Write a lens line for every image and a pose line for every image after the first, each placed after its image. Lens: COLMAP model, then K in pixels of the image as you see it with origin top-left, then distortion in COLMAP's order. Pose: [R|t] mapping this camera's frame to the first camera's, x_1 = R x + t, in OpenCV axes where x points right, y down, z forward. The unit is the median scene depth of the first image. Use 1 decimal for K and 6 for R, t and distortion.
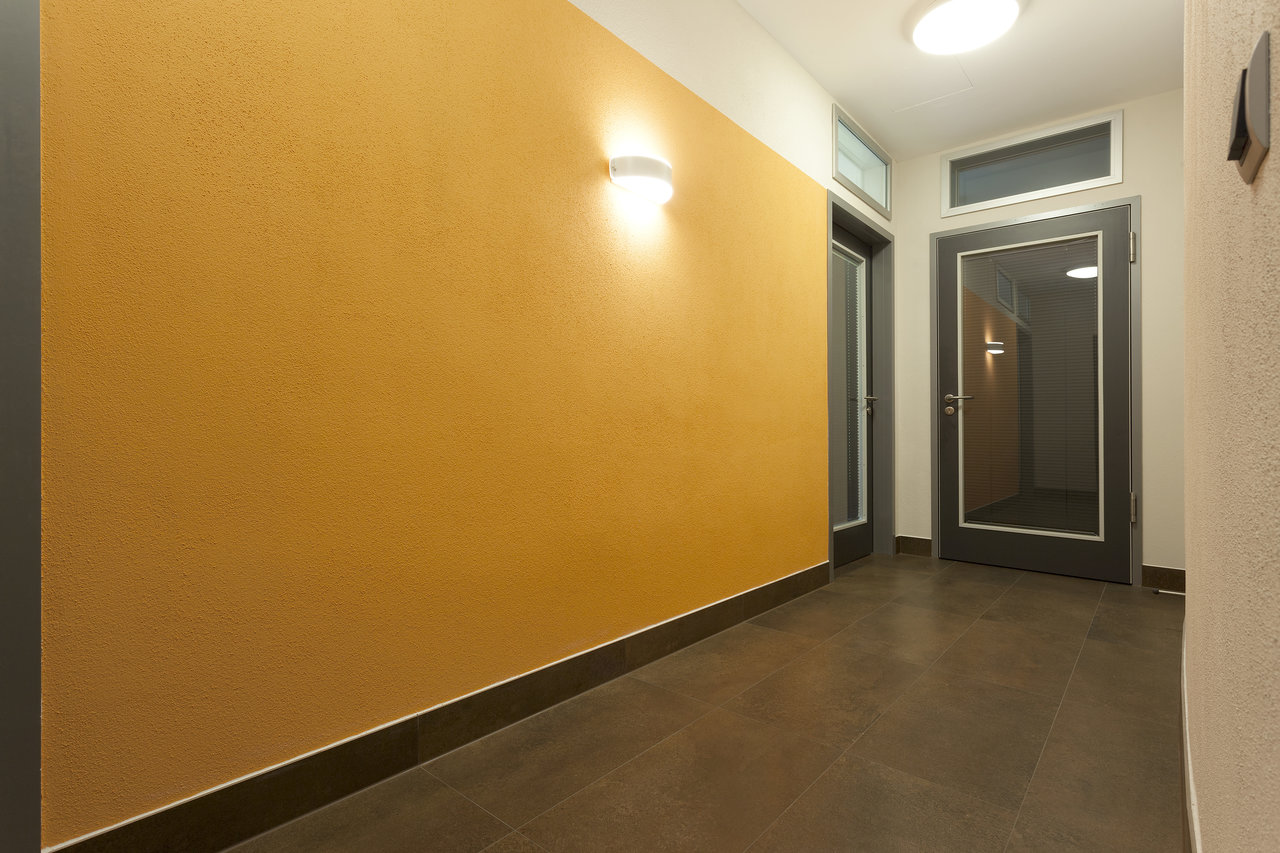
lens RADIAL K [[616.6, 0, 640.0], [0, 616.6, 426.5], [0, 0, 1]] dist [0.001866, 0.000327]
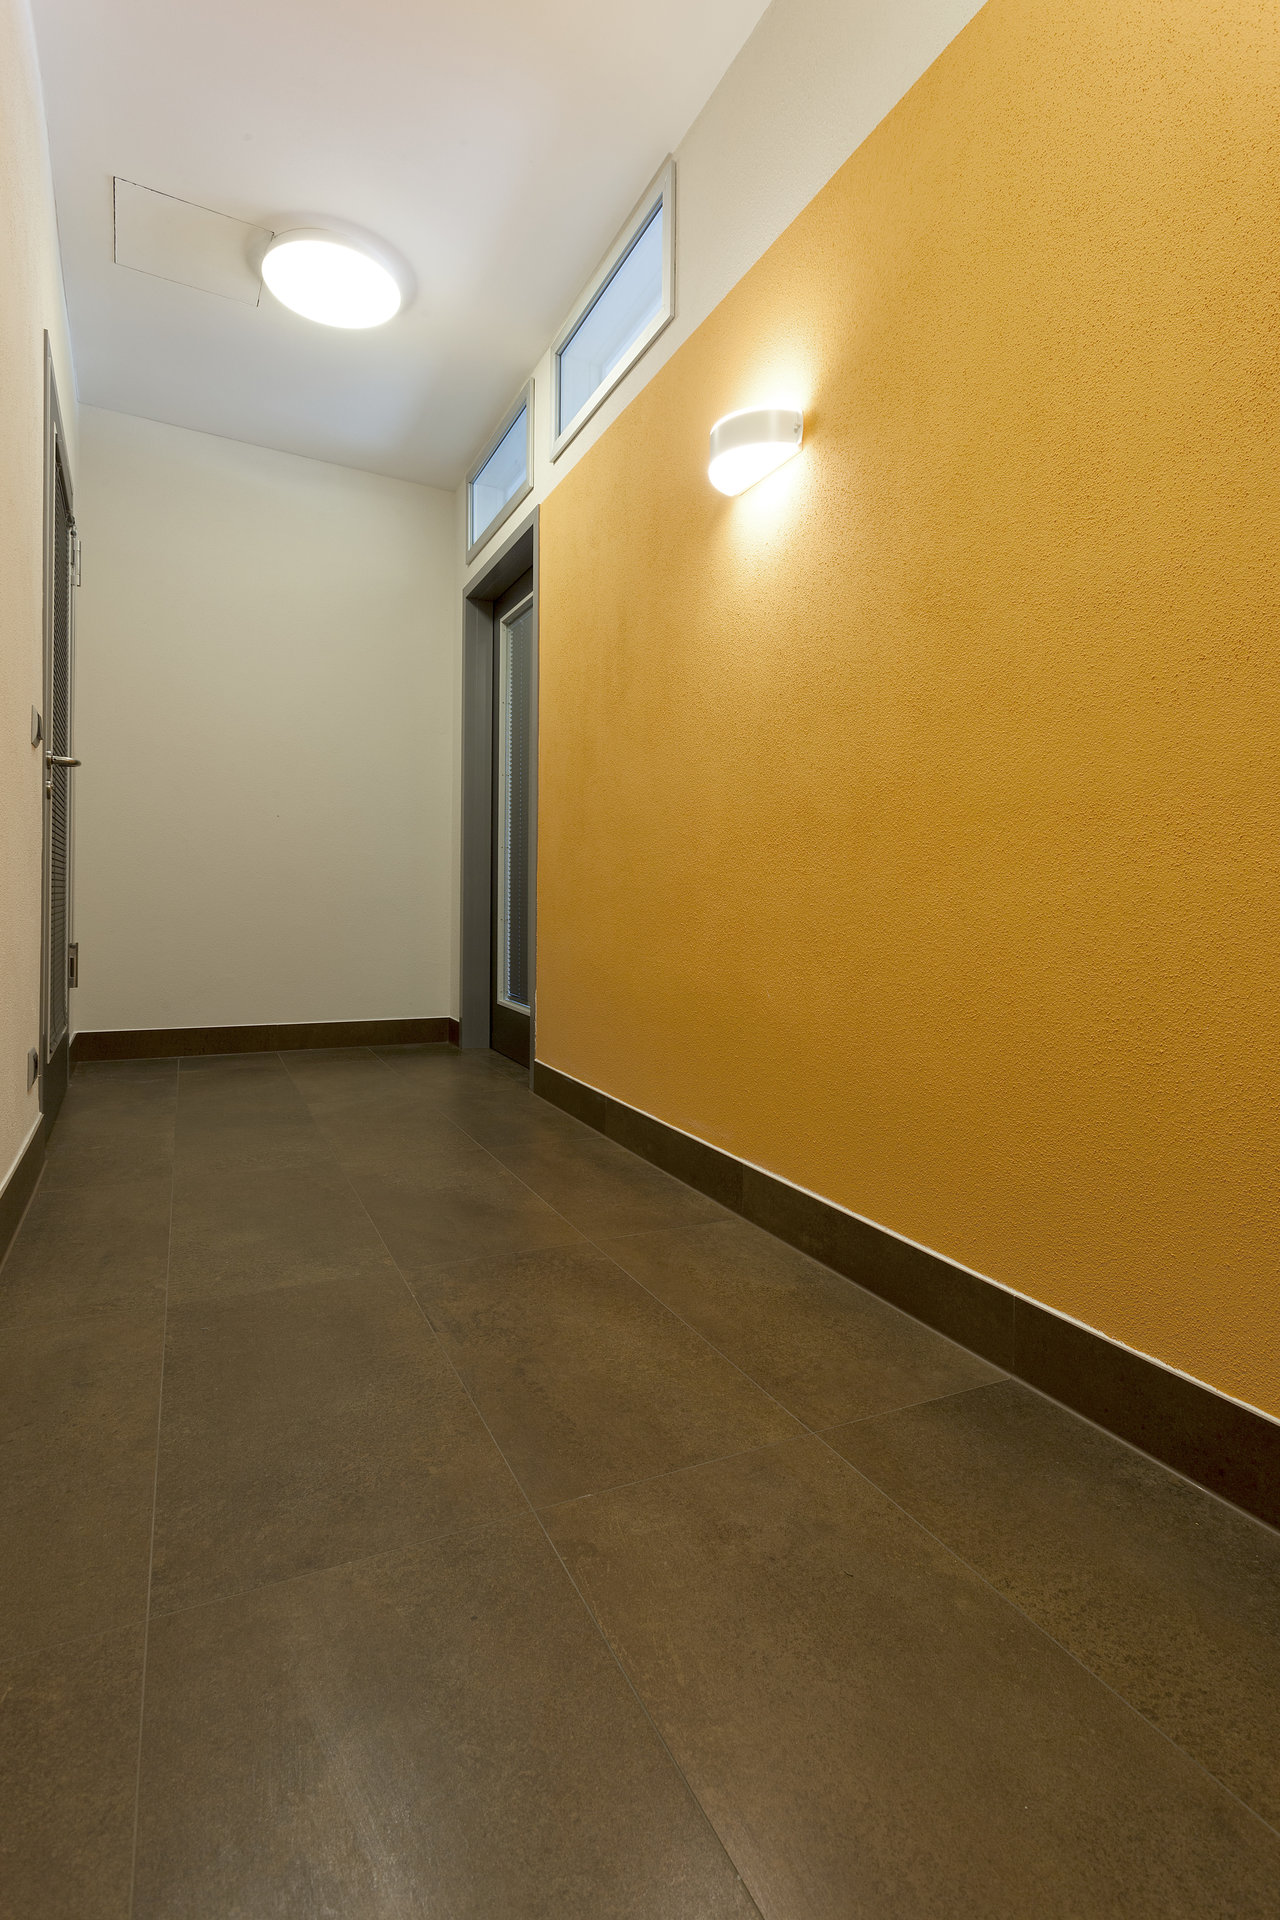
lens RADIAL K [[924.9, 0, 640.0], [0, 924.9, 960.0], [0, 0, 1]] dist [0.001866, 0.000327]
pose [[-0.401303, 0.033232, -0.915342, 0.943845], [-0.024588, 0.998591, 0.047035, 0.084059], [0.915615, 0.041382, -0.399920, 1.320458]]
